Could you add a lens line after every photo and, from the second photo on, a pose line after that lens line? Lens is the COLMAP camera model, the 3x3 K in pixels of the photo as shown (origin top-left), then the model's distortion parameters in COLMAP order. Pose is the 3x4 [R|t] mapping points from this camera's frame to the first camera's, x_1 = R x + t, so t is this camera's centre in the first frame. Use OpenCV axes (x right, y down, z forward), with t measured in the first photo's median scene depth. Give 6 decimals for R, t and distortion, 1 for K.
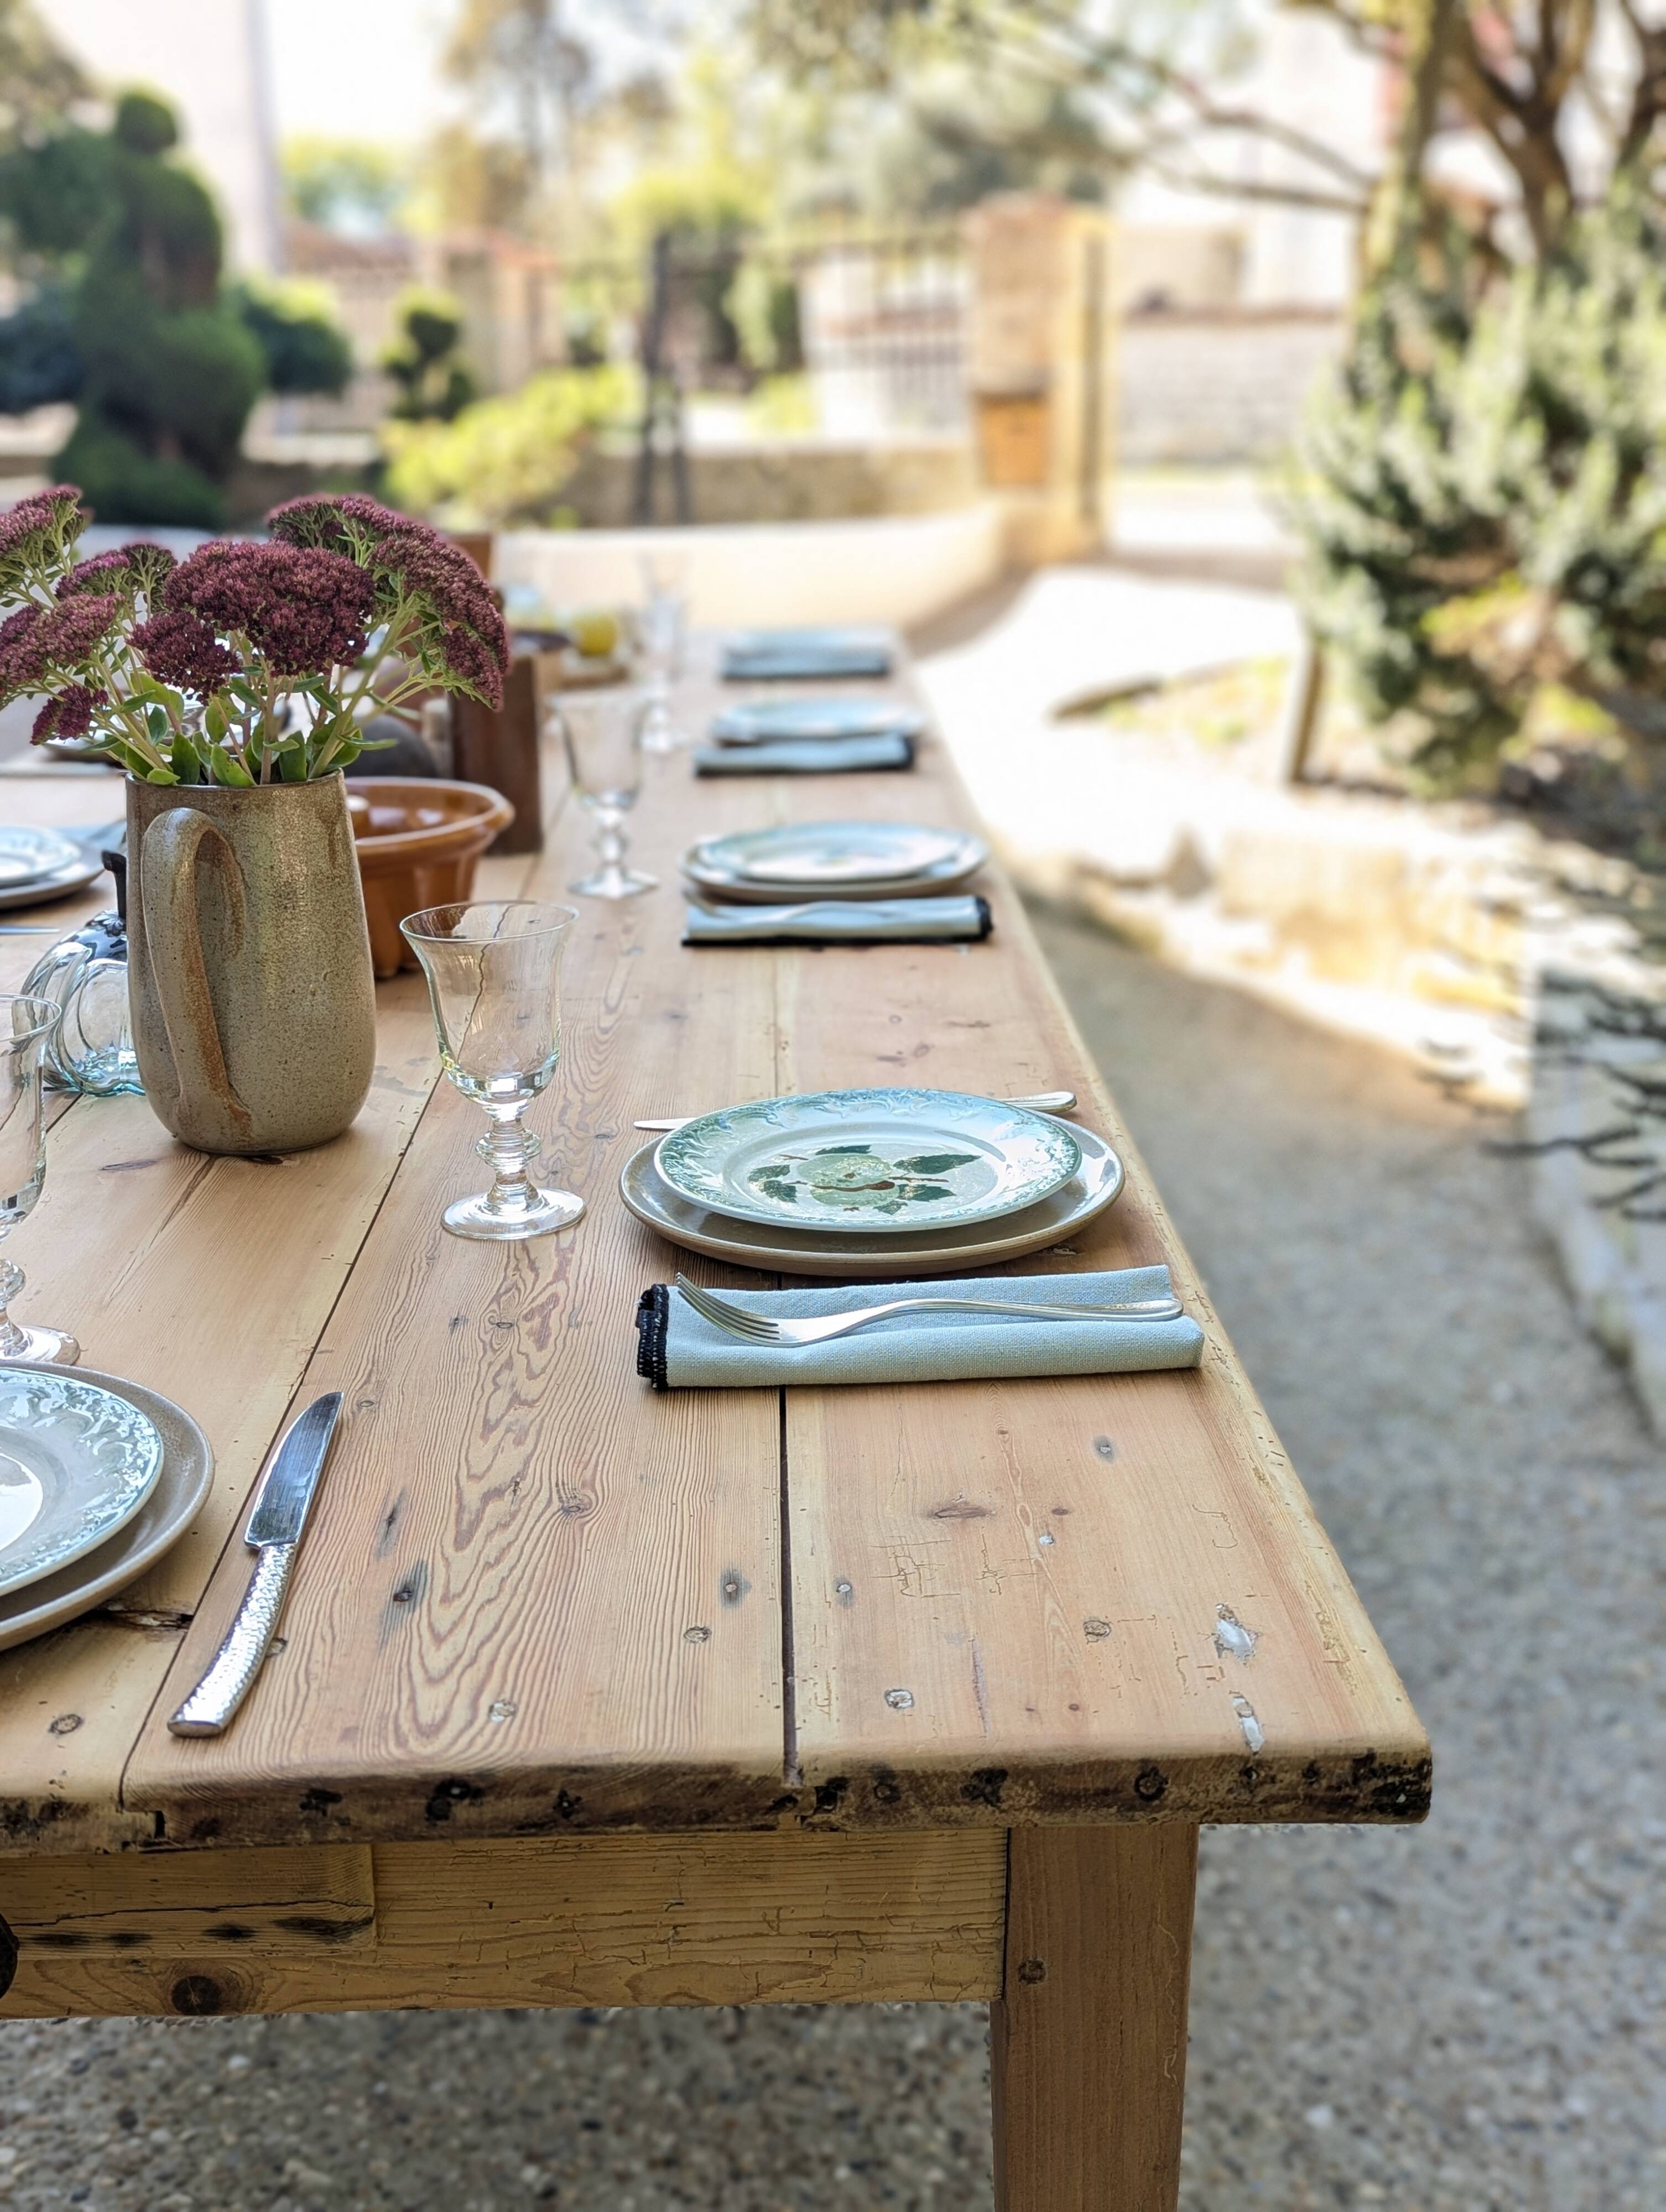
lens RADIAL K [[2367.2, 0, 840.3], [0, 2367.2, 1107.9], [0, 0, 1]] dist [0.068720, -0.071265]
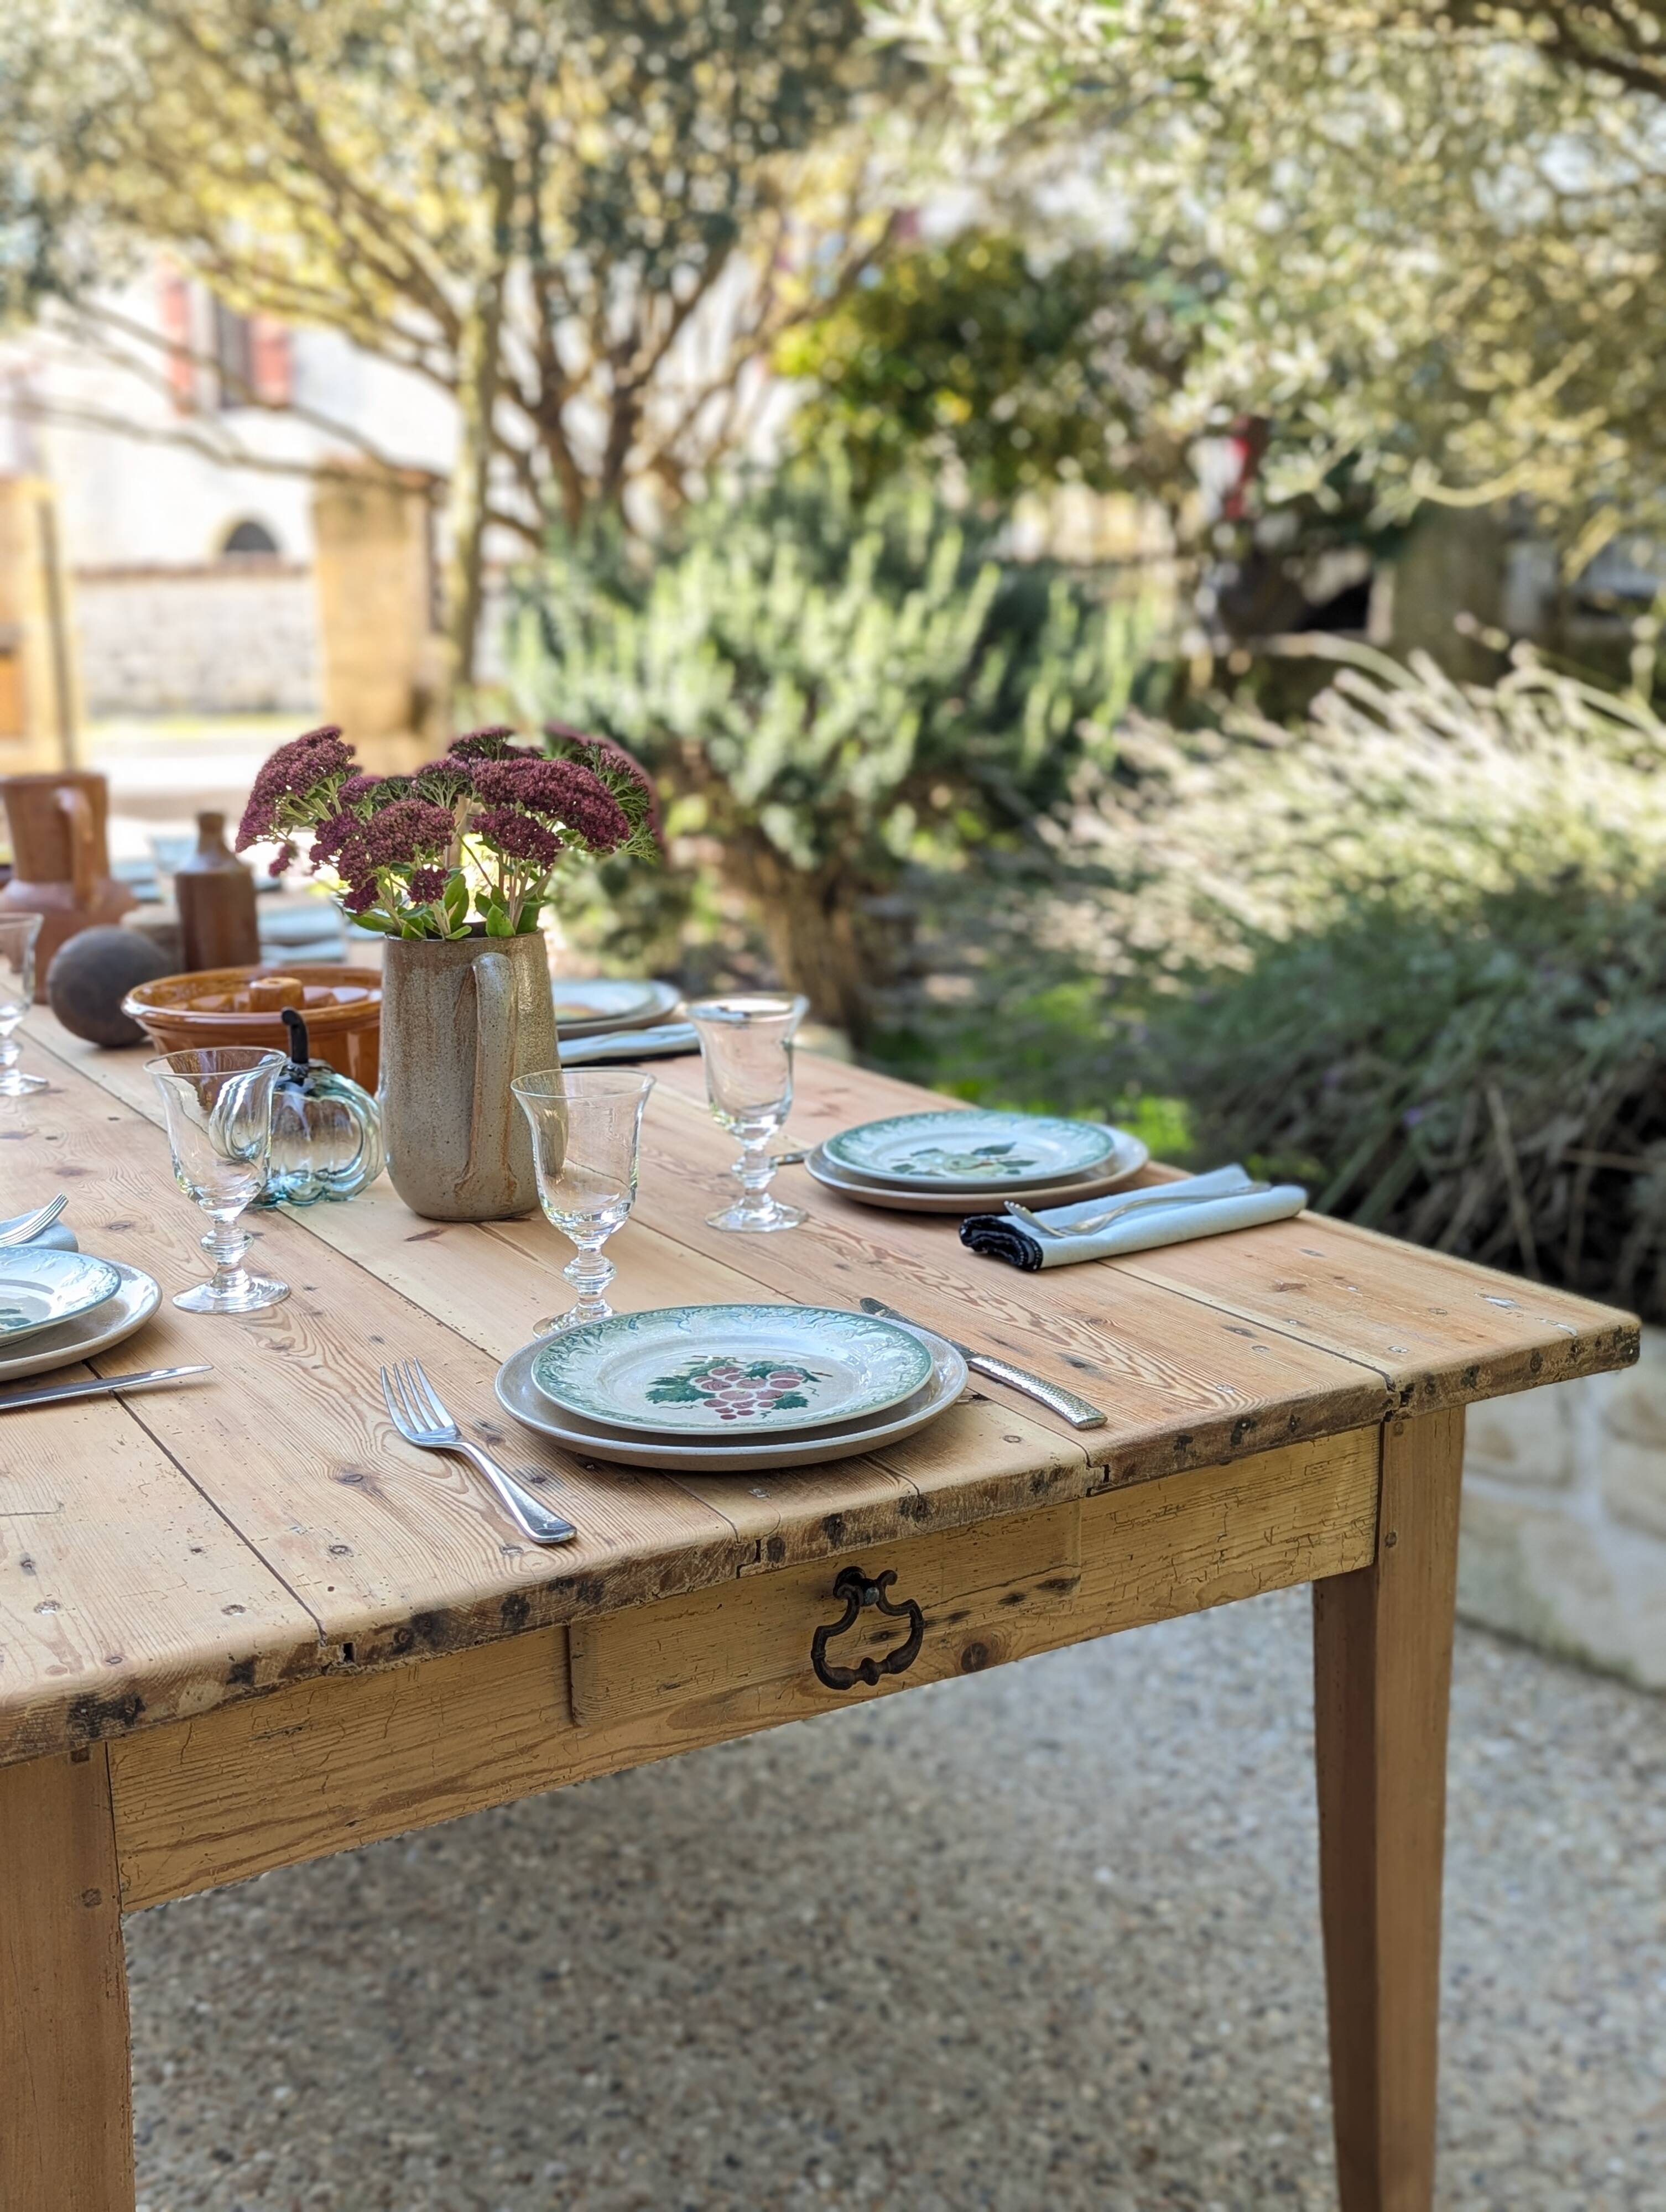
lens RADIAL K [[2366.0, 0, 833.0], [0, 2366.0, 1106.0], [0, 0, 1]] dist [0.052348, -0.040613]
pose [[0.879930, -0.108213, 0.462616, -0.504058], [0.153861, 0.986147, -0.061981, 0.050128], [-0.449500, 0.125717, 0.884390, -0.176508]]
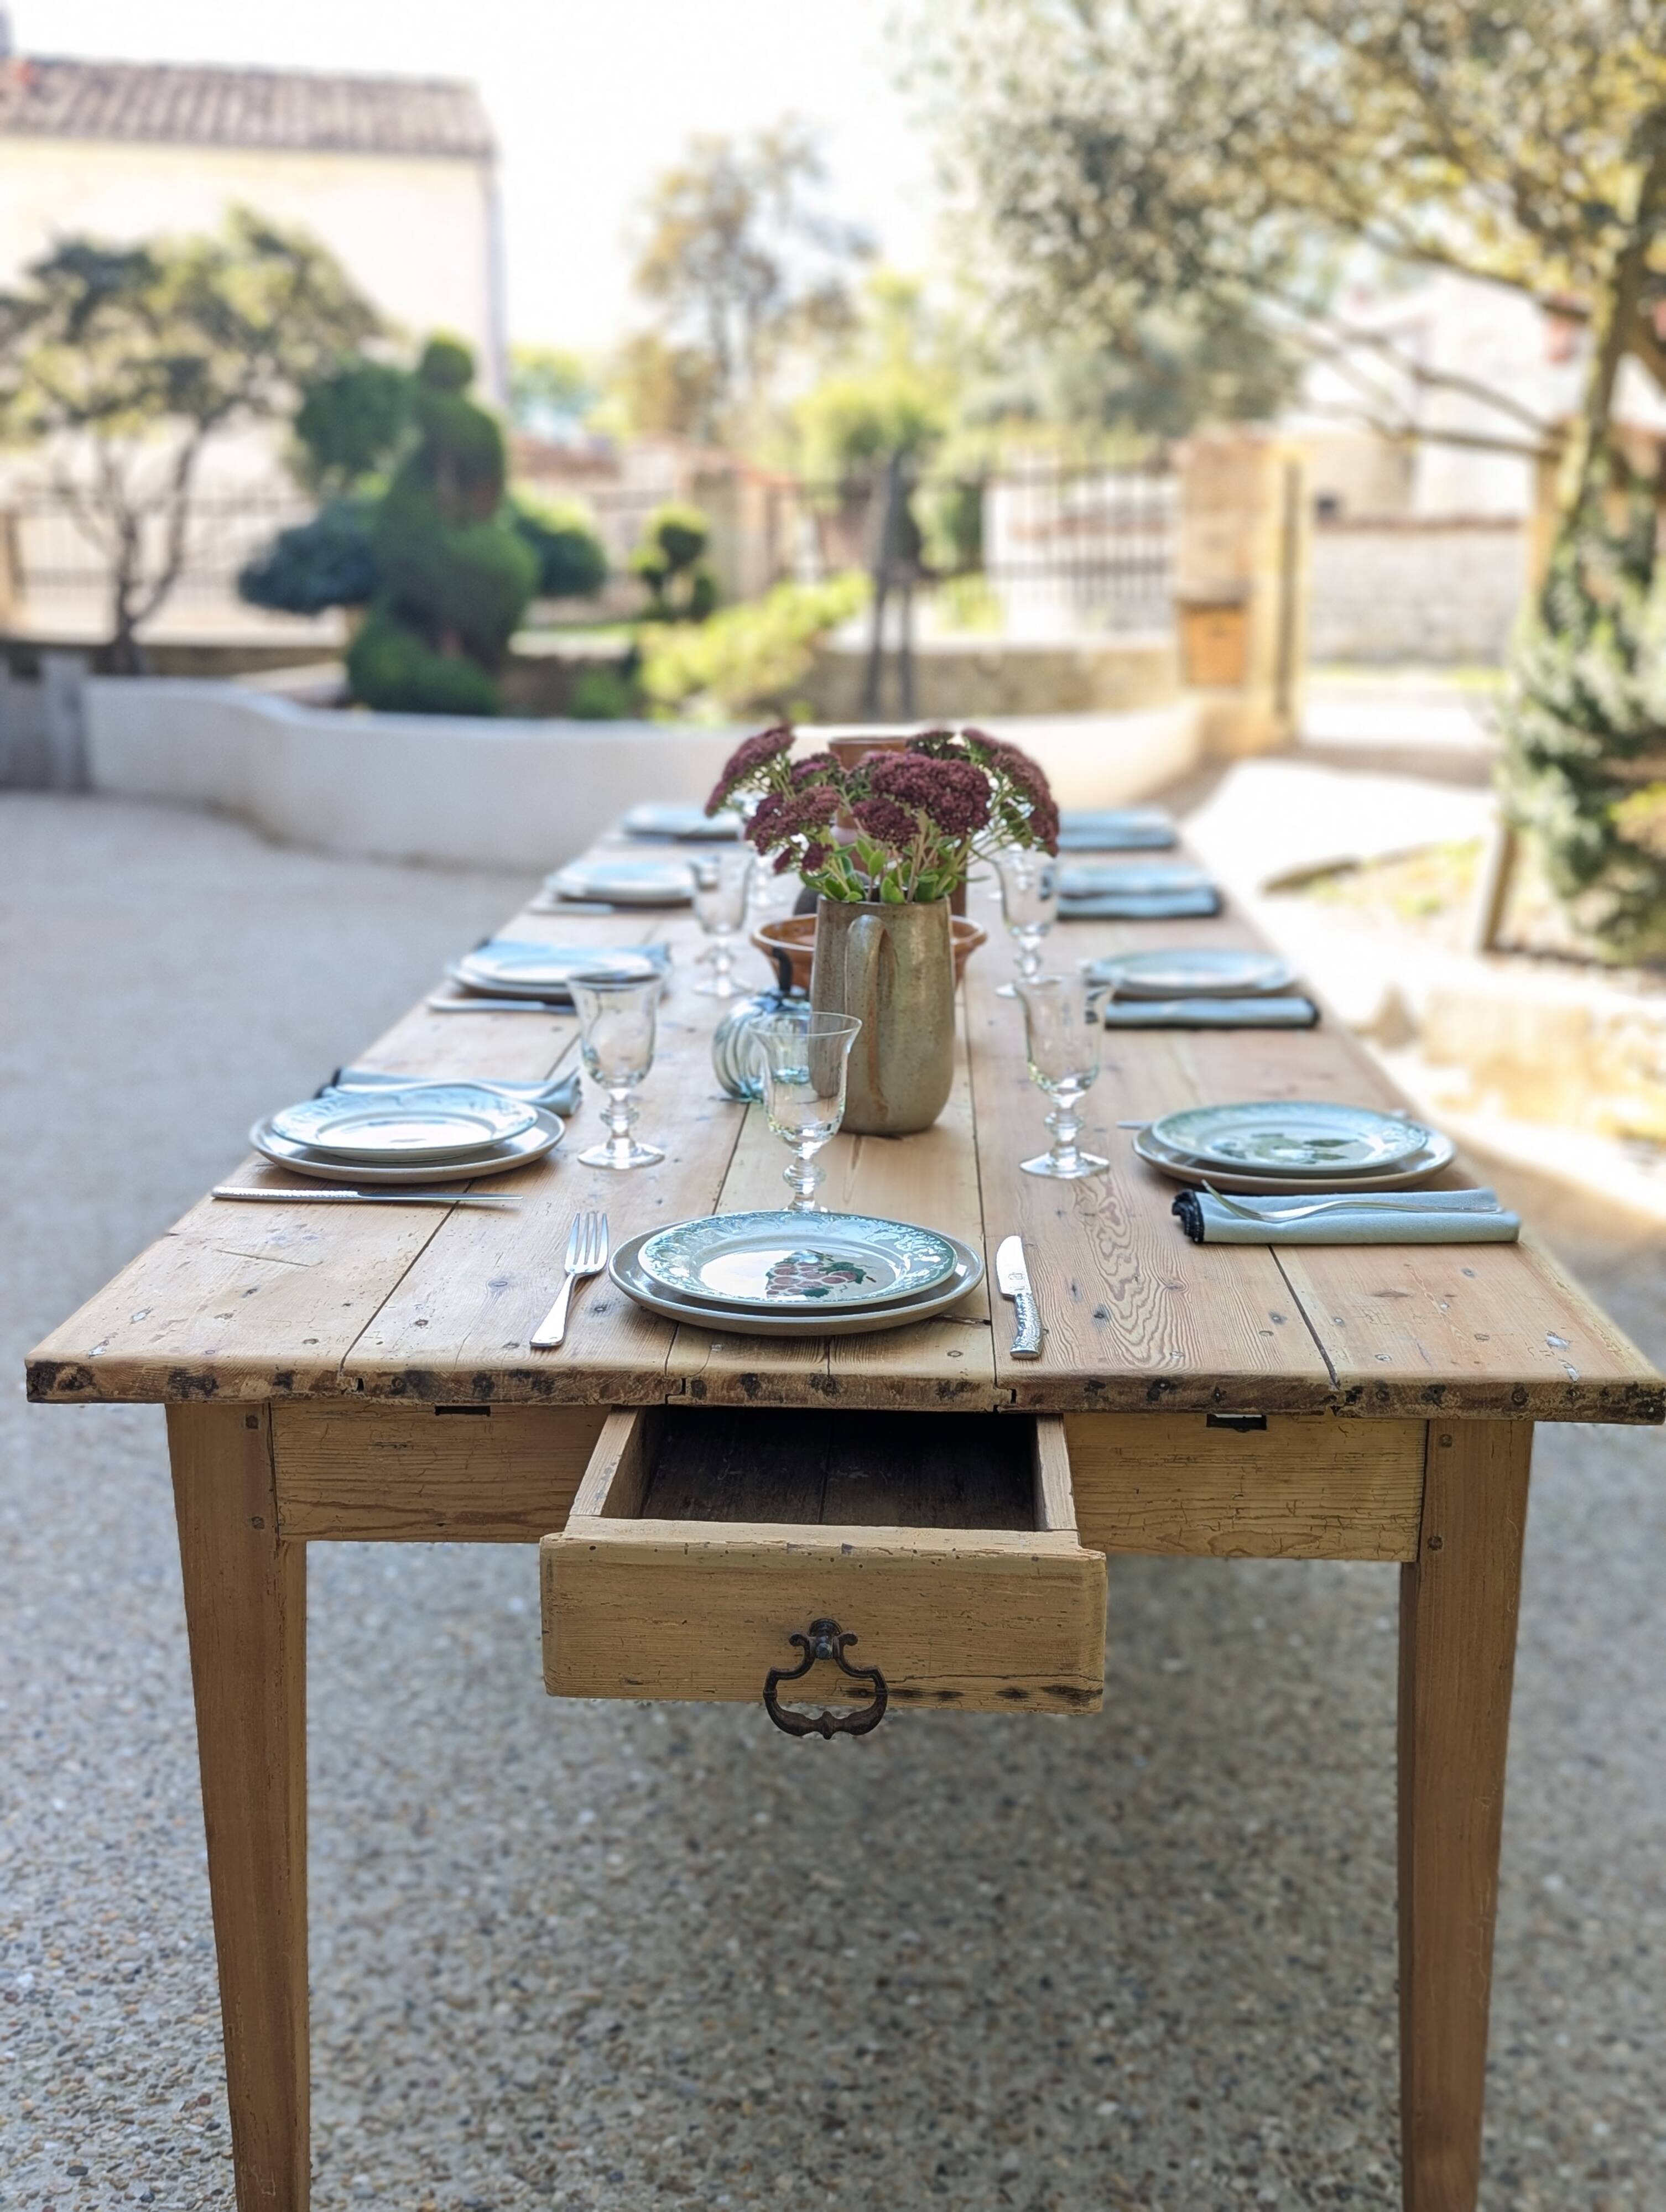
lens RADIAL K [[2367.2, 0, 840.3], [0, 2367.2, 1107.9], [0, 0, 1]] dist [0.068720, -0.071265]
pose [[0.997792, 0.022606, -0.062457, -0.131101], [-0.027191, 0.996920, -0.073560, 0.088035], [0.060602, 0.075096, 0.995333, -0.421652]]
